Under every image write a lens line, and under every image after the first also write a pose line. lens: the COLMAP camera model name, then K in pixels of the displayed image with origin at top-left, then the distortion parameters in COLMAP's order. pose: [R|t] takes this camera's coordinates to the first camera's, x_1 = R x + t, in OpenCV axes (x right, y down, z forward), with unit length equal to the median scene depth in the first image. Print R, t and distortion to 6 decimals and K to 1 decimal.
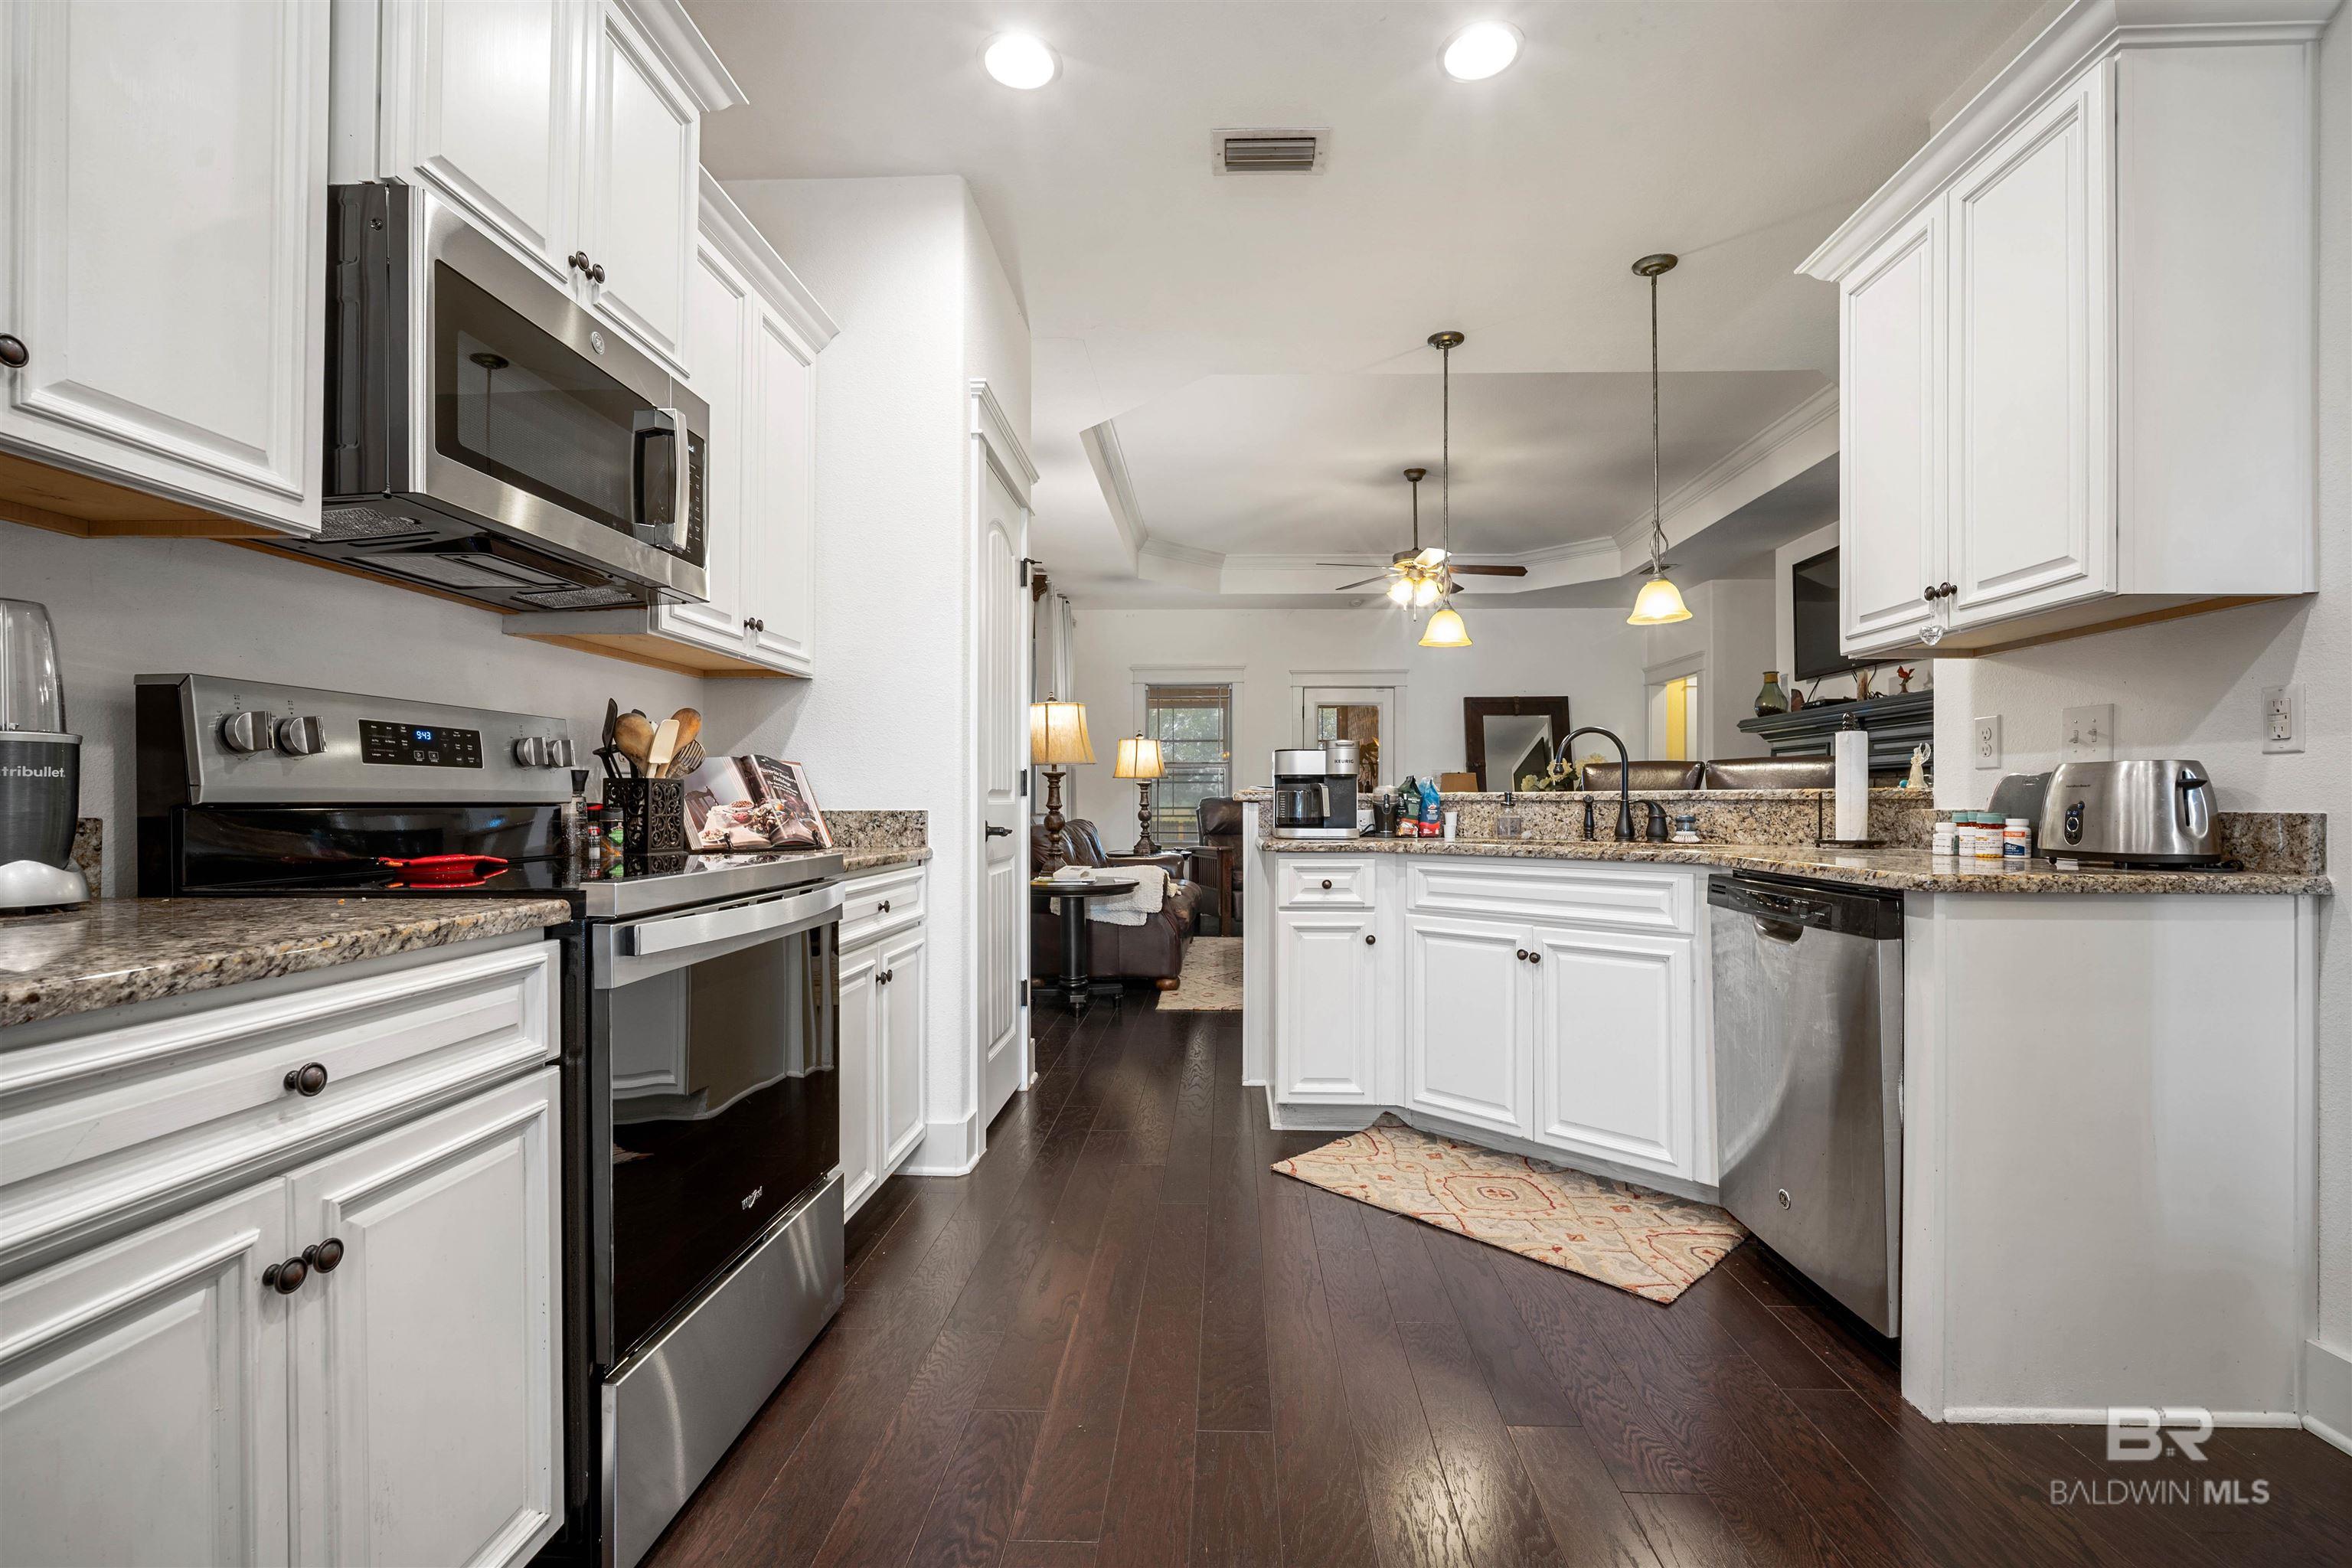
lens RADIAL K [[1051.5, 0, 1176.0], [0, 1051.5, 784.0], [0, 0, 1]] dist [0.002567, 0.000588]
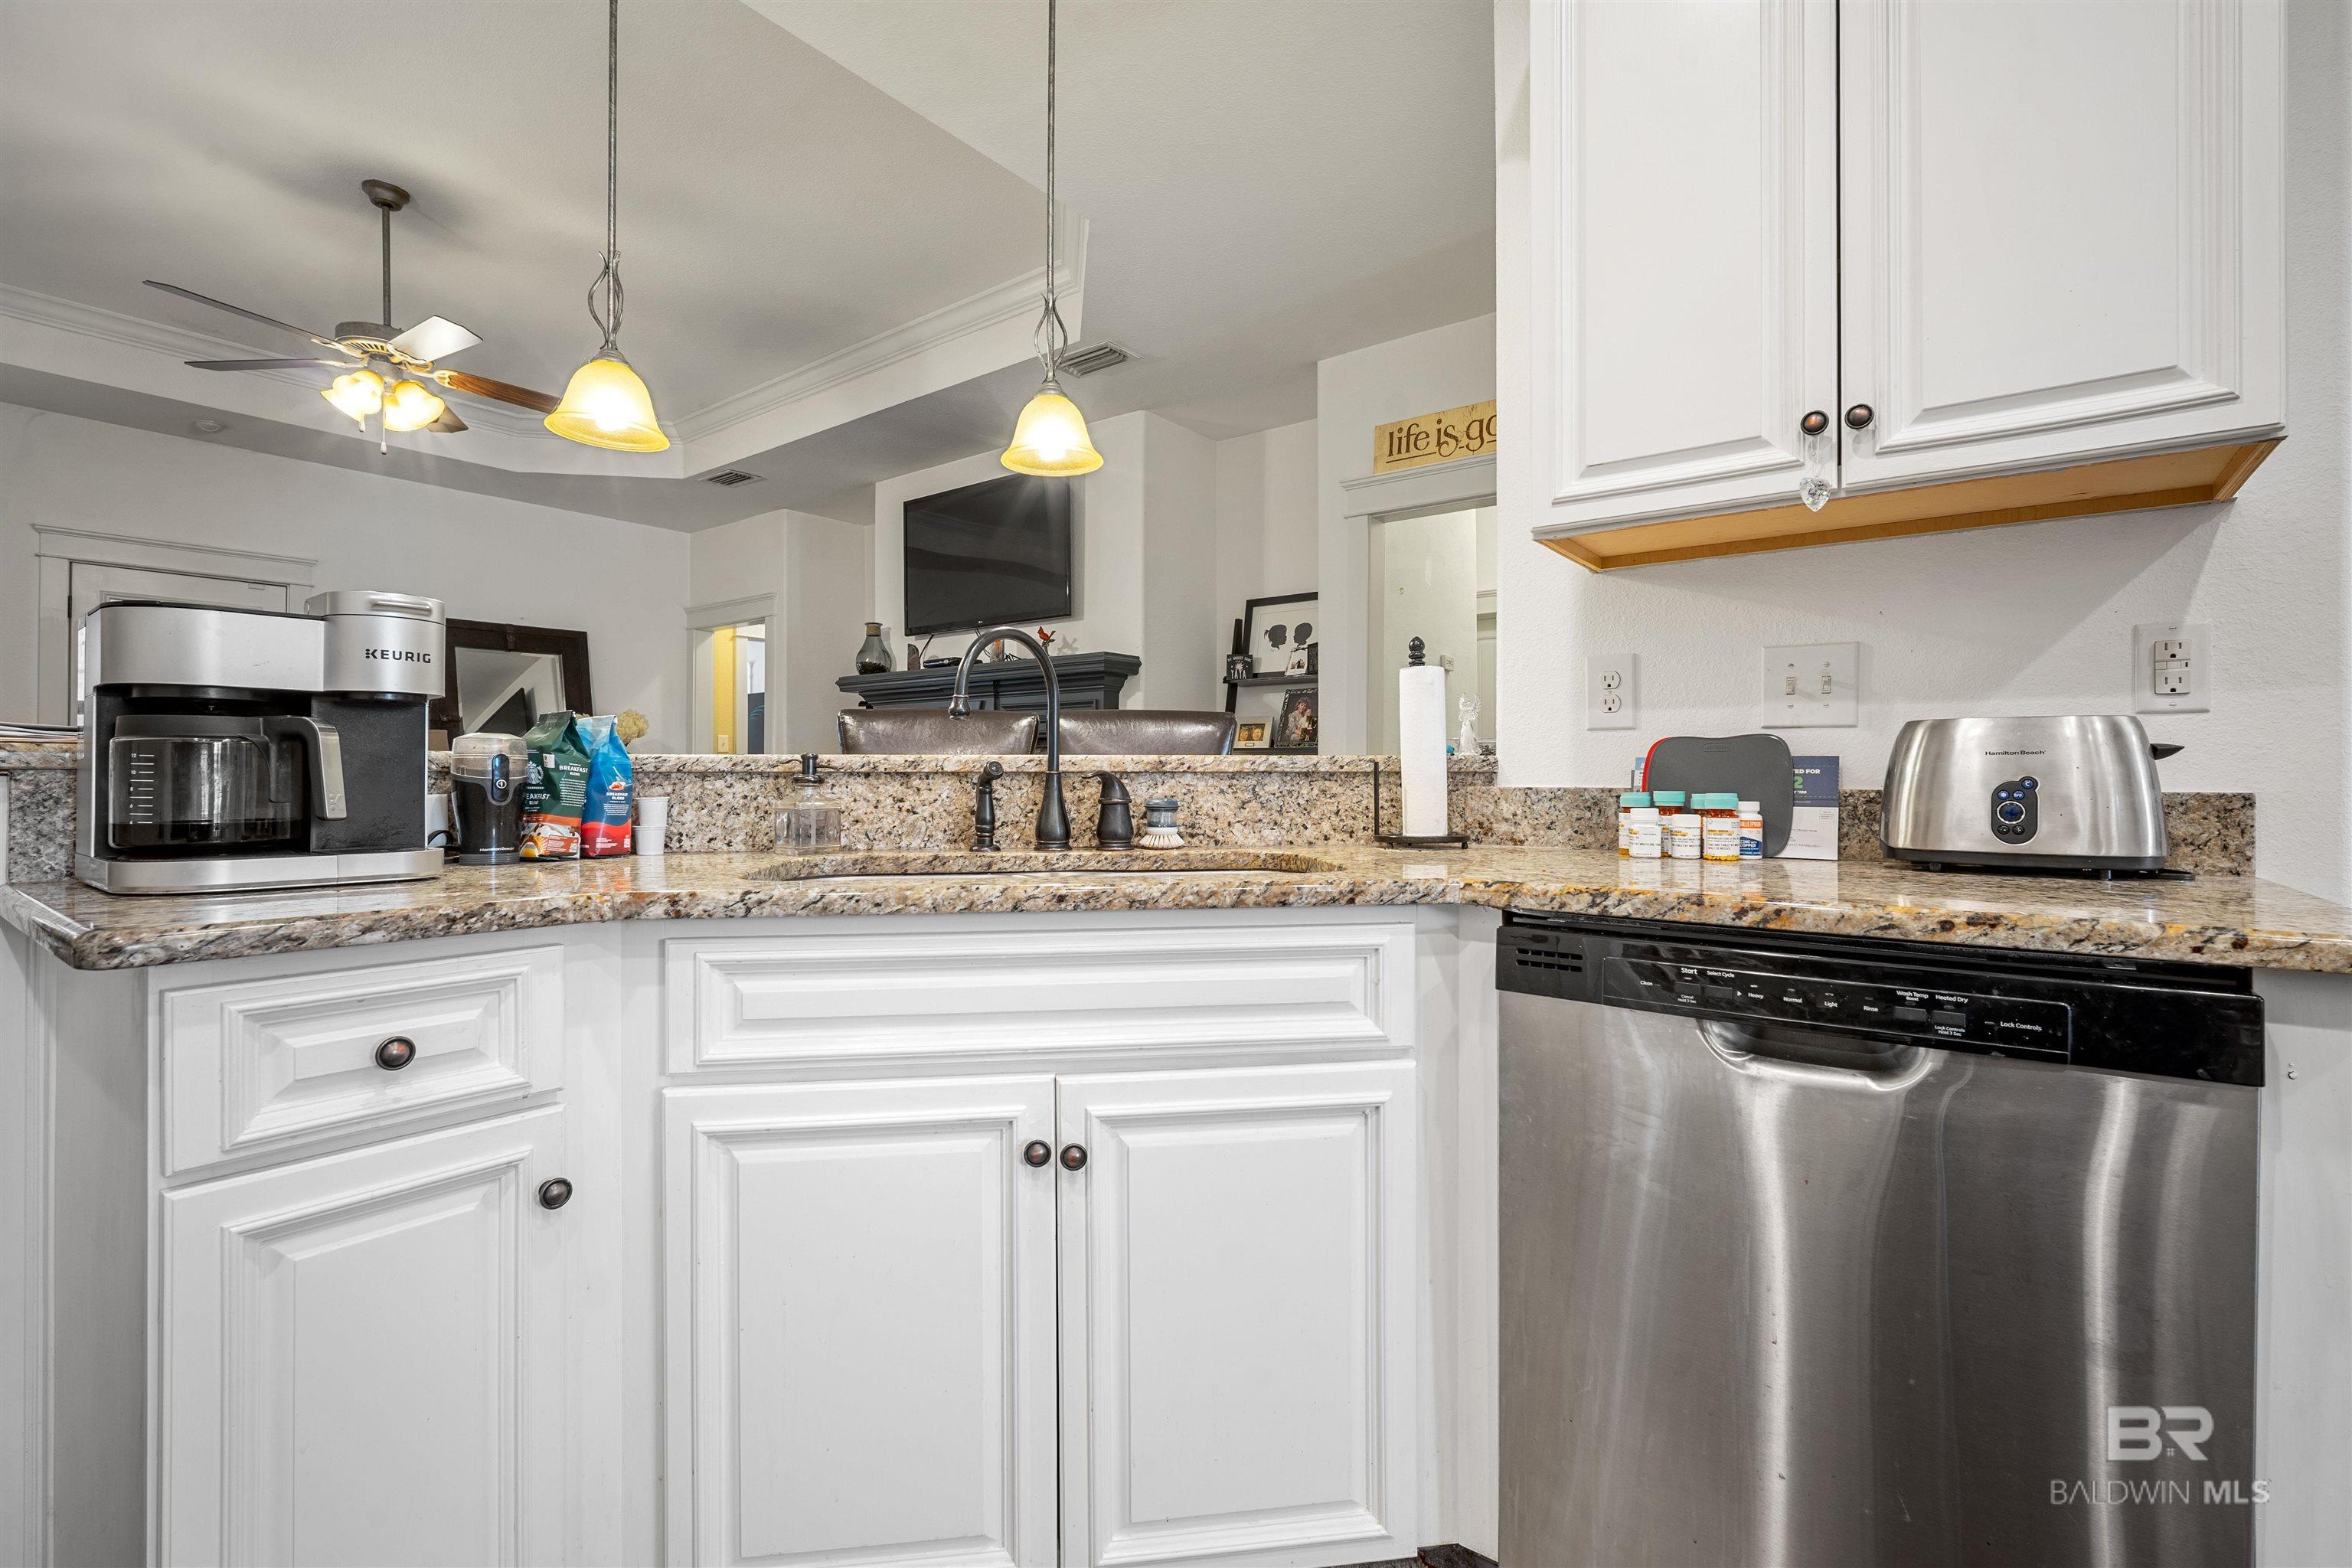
lens RADIAL K [[1043.8, 0, 1202.6], [0, 1043.8, 773.9], [0, 0, 1]] dist [-0.009766, 0.000515]
pose [[0.562724, 0.002797, 0.826640, 0.027937], [-0.016555, 0.999832, 0.007887, 0.010255], [-0.826479, -0.018123, 0.562676, 0.598648]]
